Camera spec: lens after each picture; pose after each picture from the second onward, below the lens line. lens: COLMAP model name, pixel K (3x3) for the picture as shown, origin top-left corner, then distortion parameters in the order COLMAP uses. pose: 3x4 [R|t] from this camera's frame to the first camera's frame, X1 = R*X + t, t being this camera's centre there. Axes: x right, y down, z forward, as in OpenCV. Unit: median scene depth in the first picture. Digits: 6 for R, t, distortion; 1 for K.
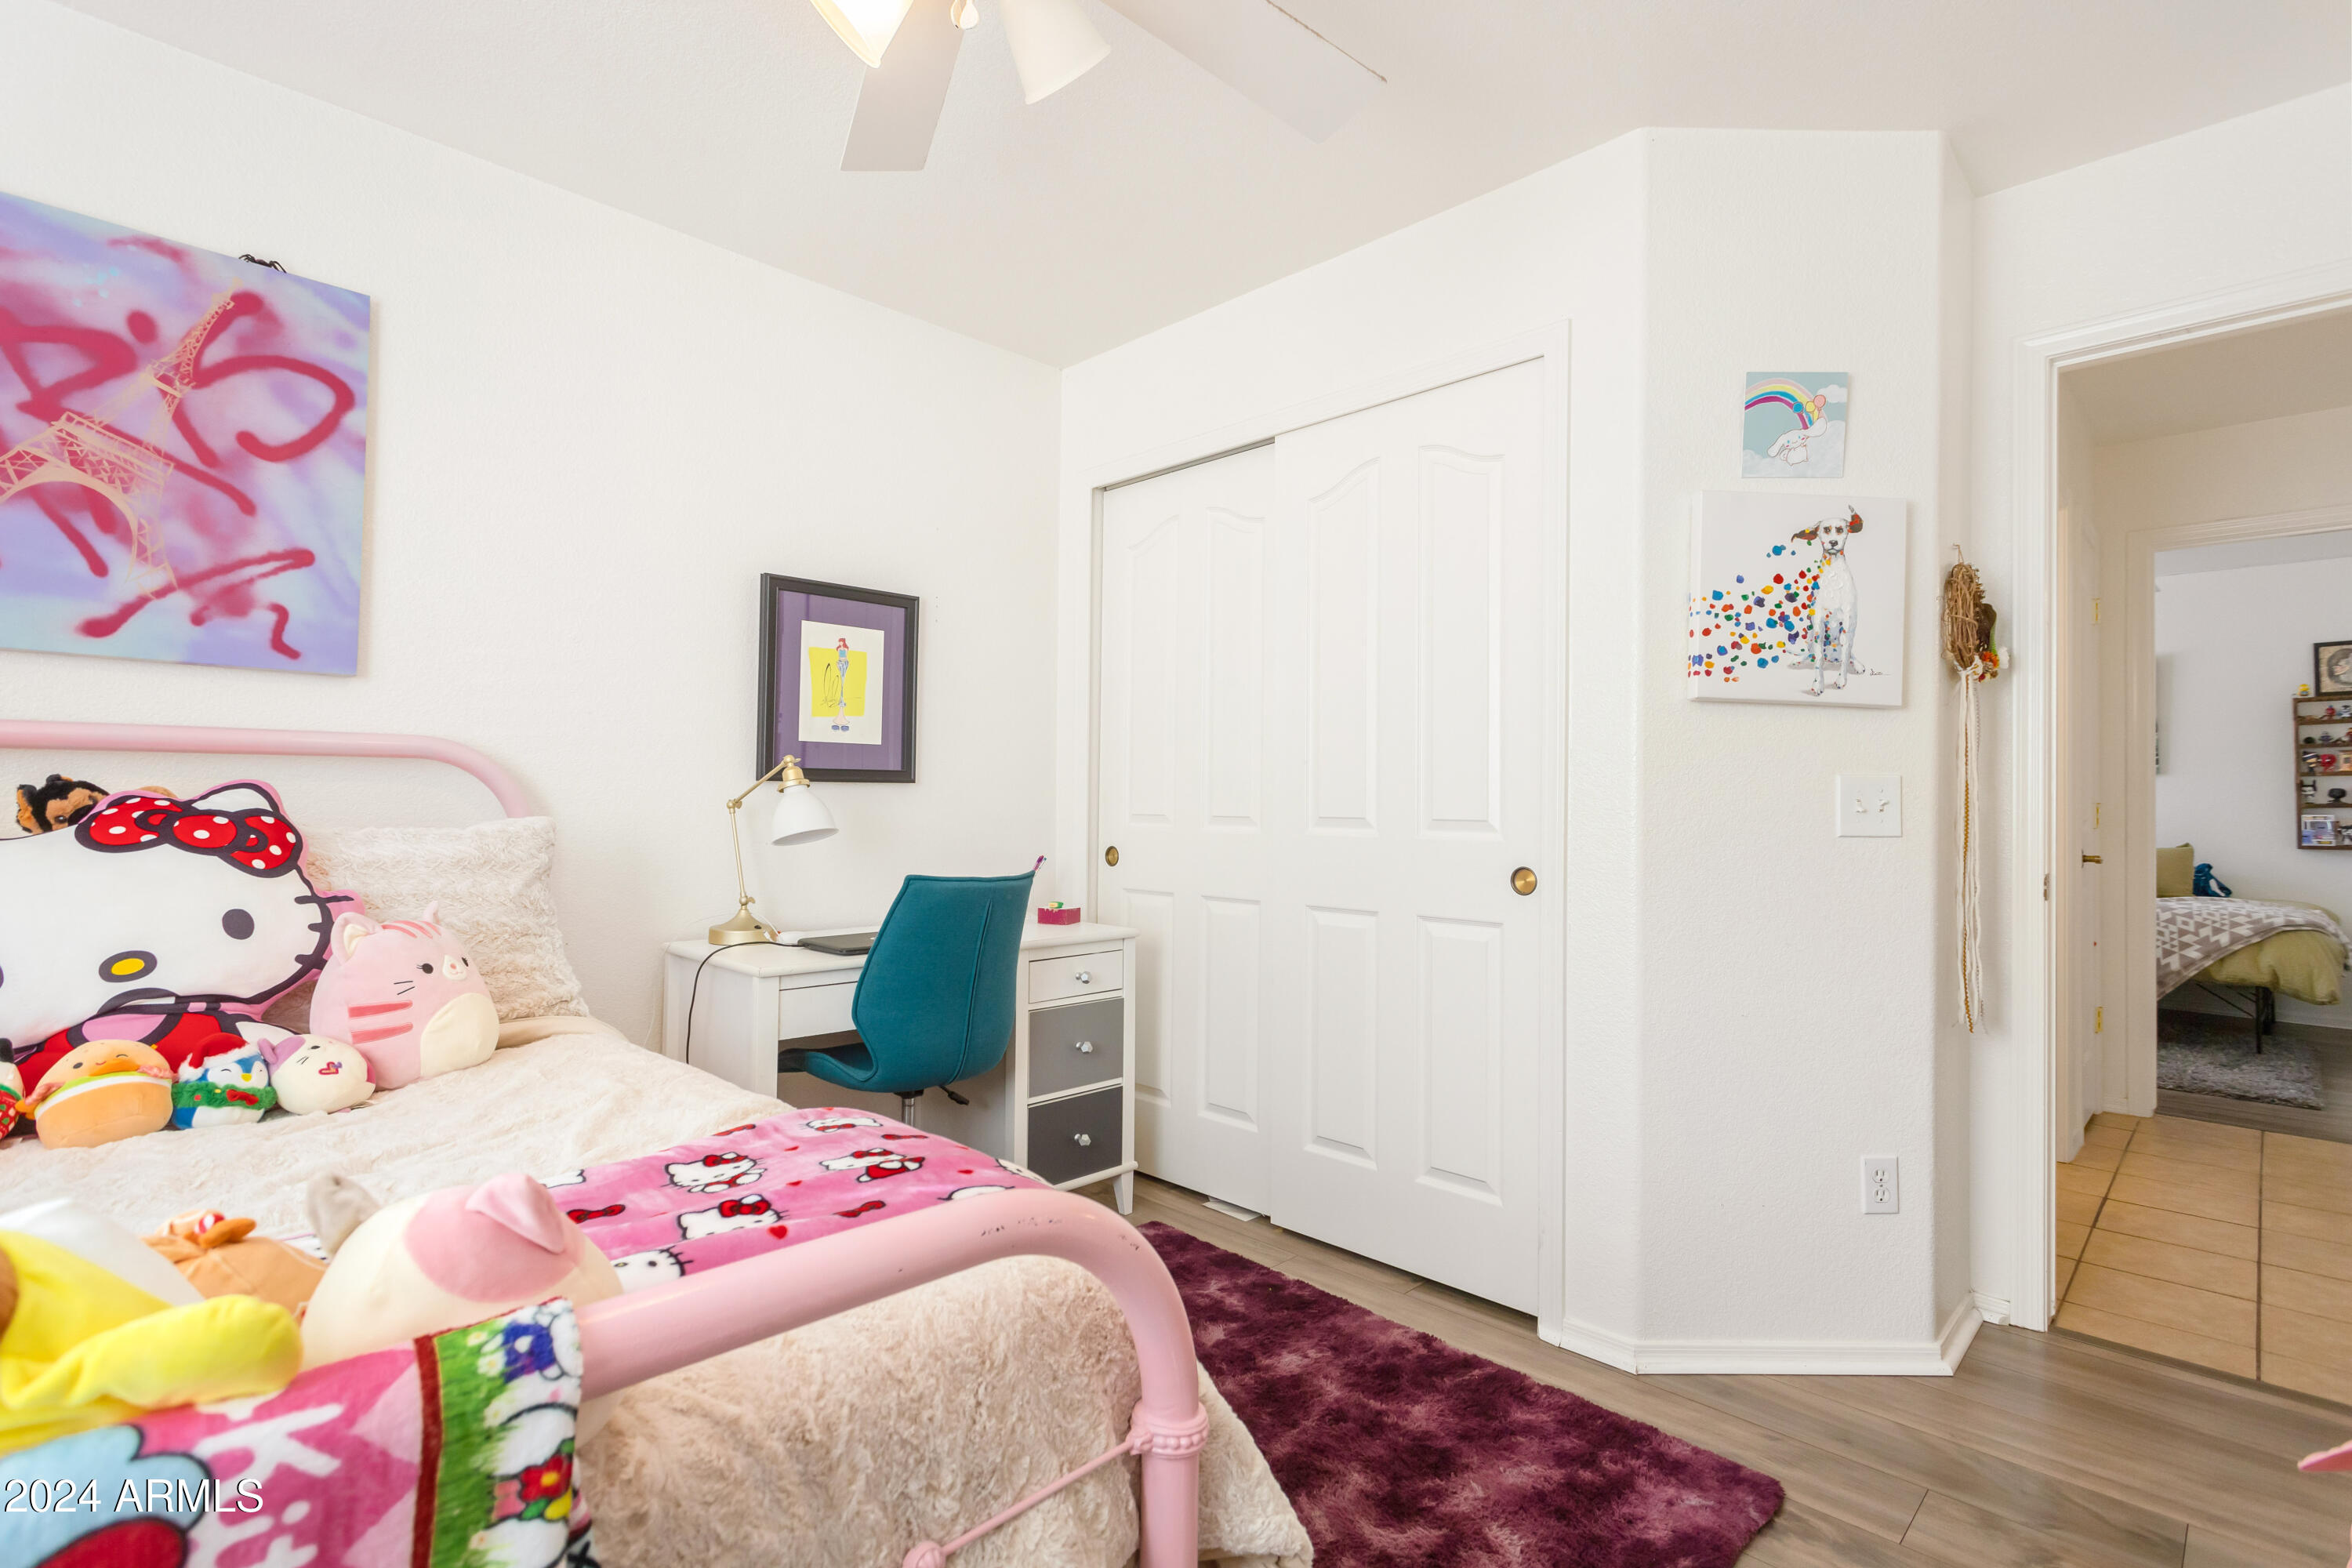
lens RADIAL K [[1139.9, 0, 1169.9], [0, 1139.9, 780.3], [0, 0, 1]] dist [0.002716, -0.000042]
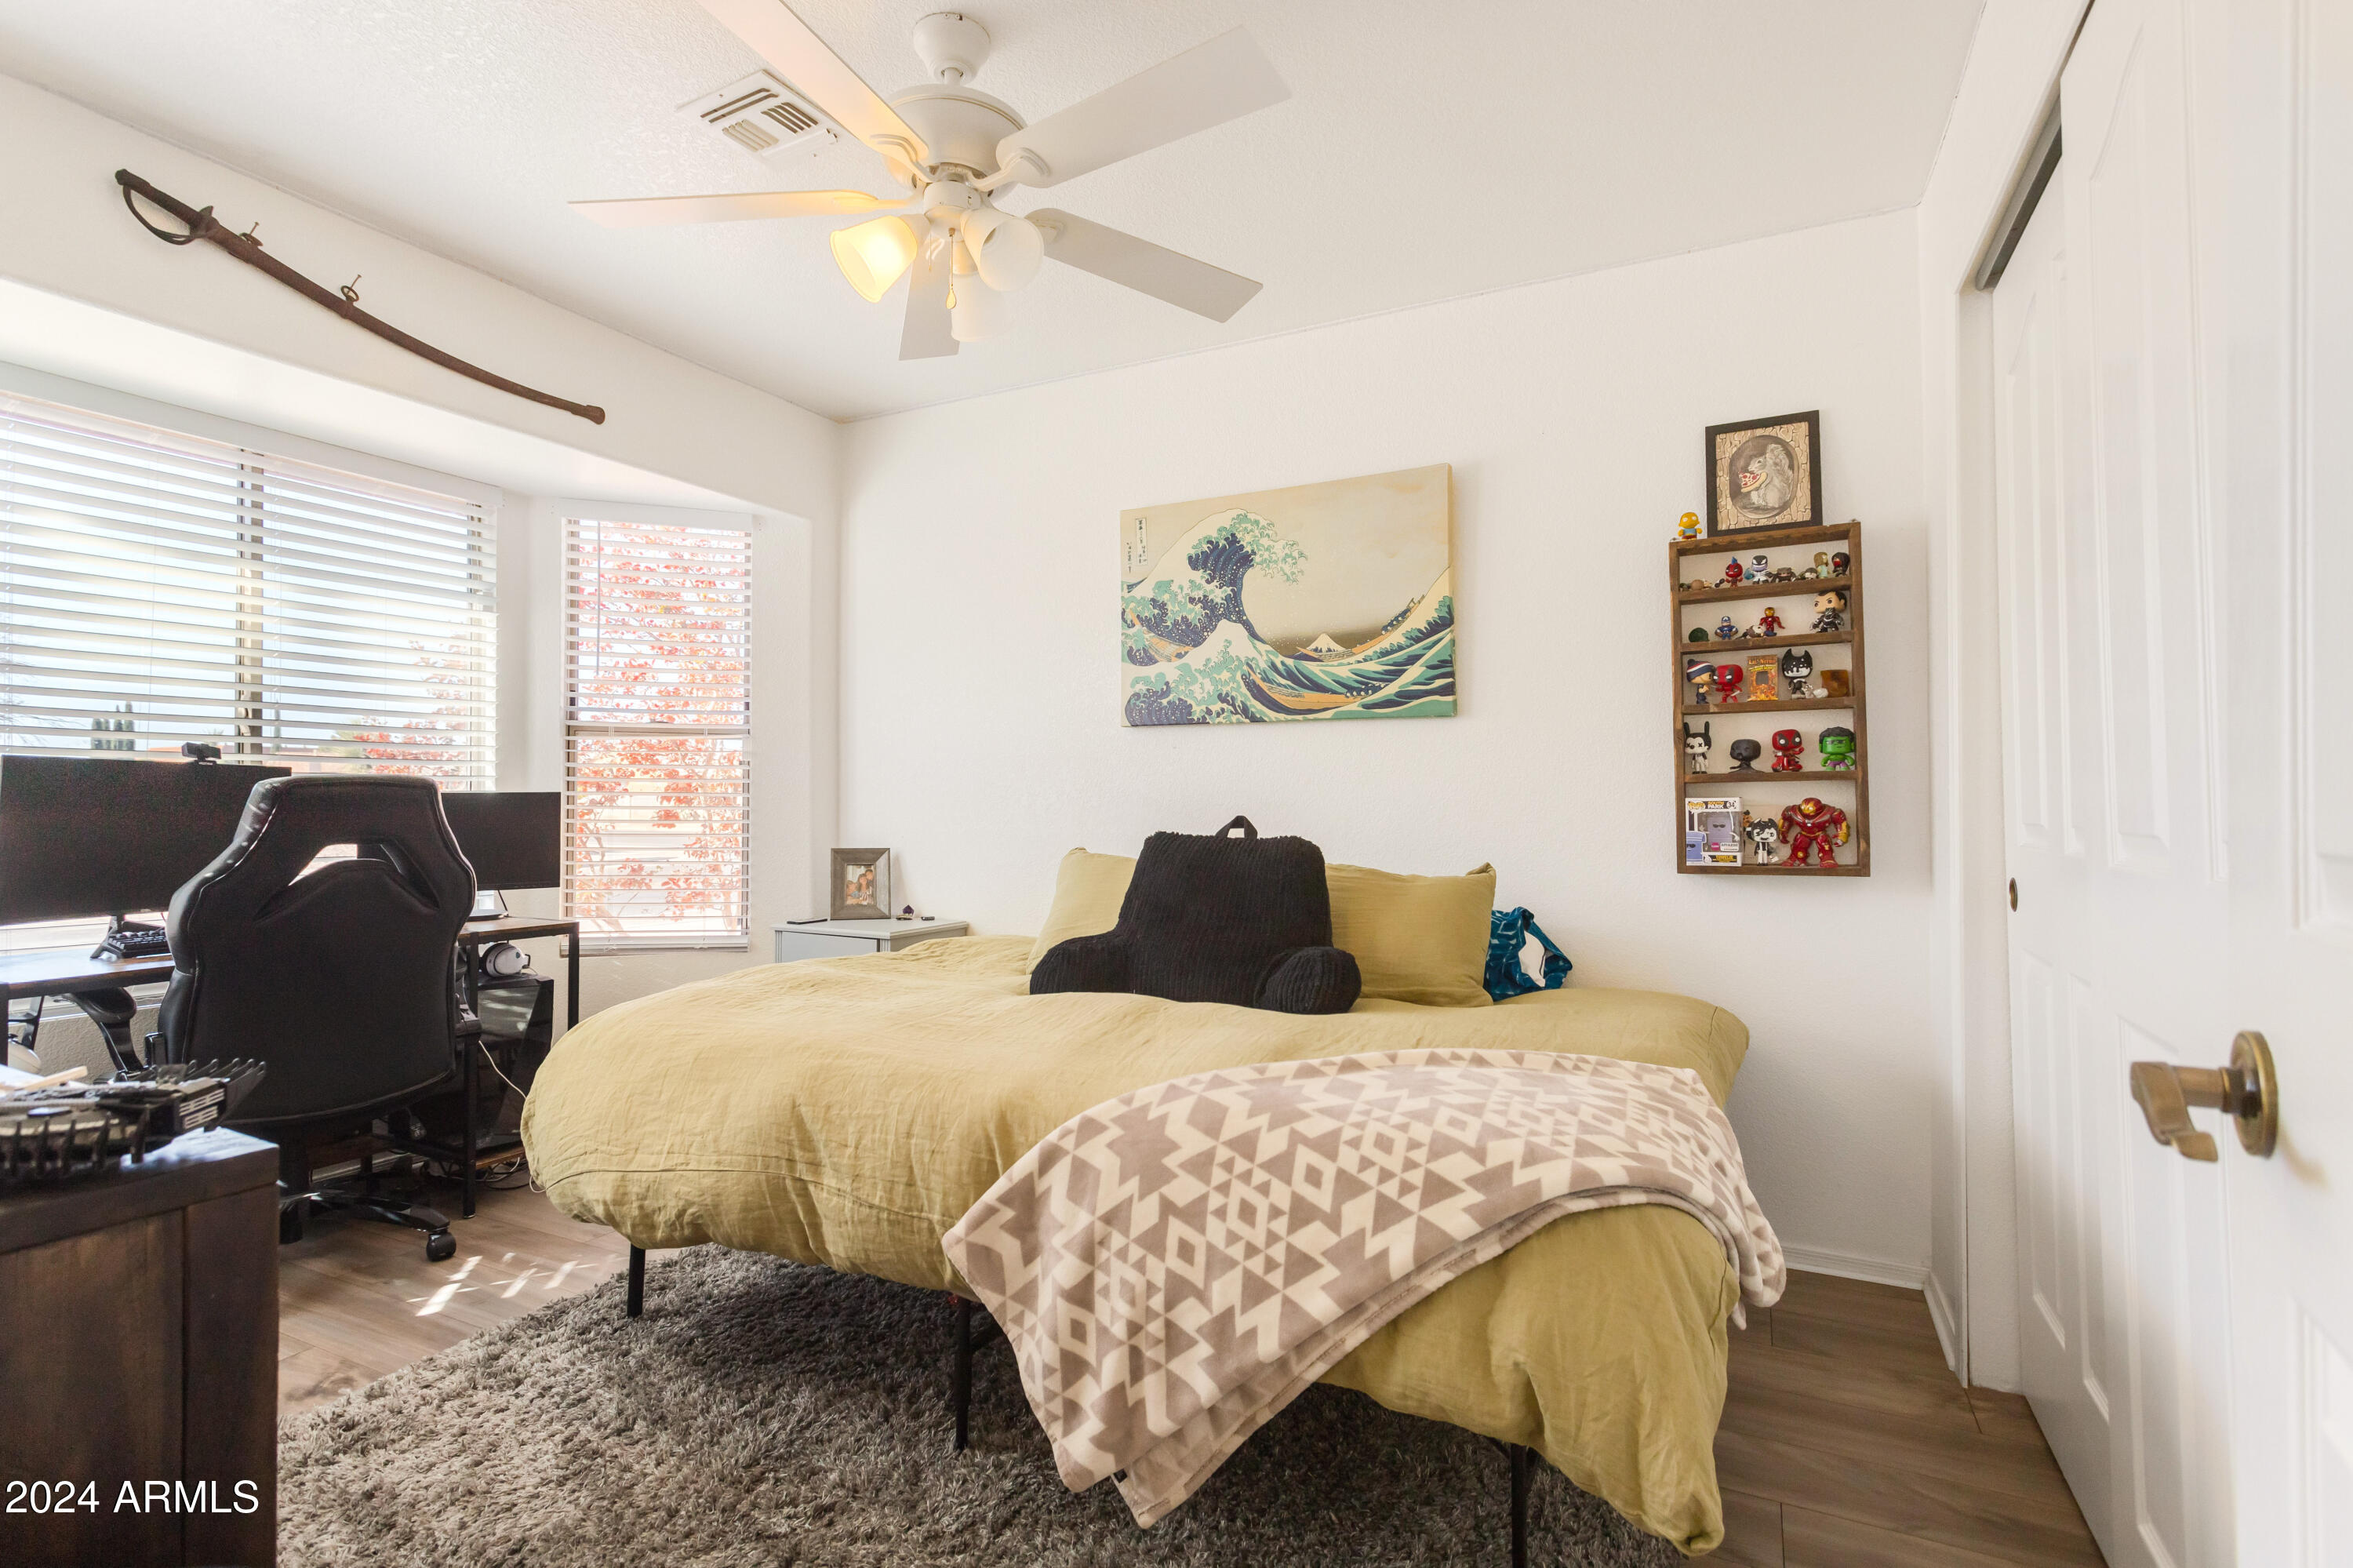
lens RADIAL K [[1140.4, 0, 1178.0], [0, 1140.4, 785.7], [0, 0, 1]] dist [0.002716, -0.000042]
pose [[0.950573, -0.009514, 0.310354, 0.657854], [0.005971, 0.999906, 0.012366, 0.018419], [-0.310443, -0.009902, 0.950541, 0.630663]]
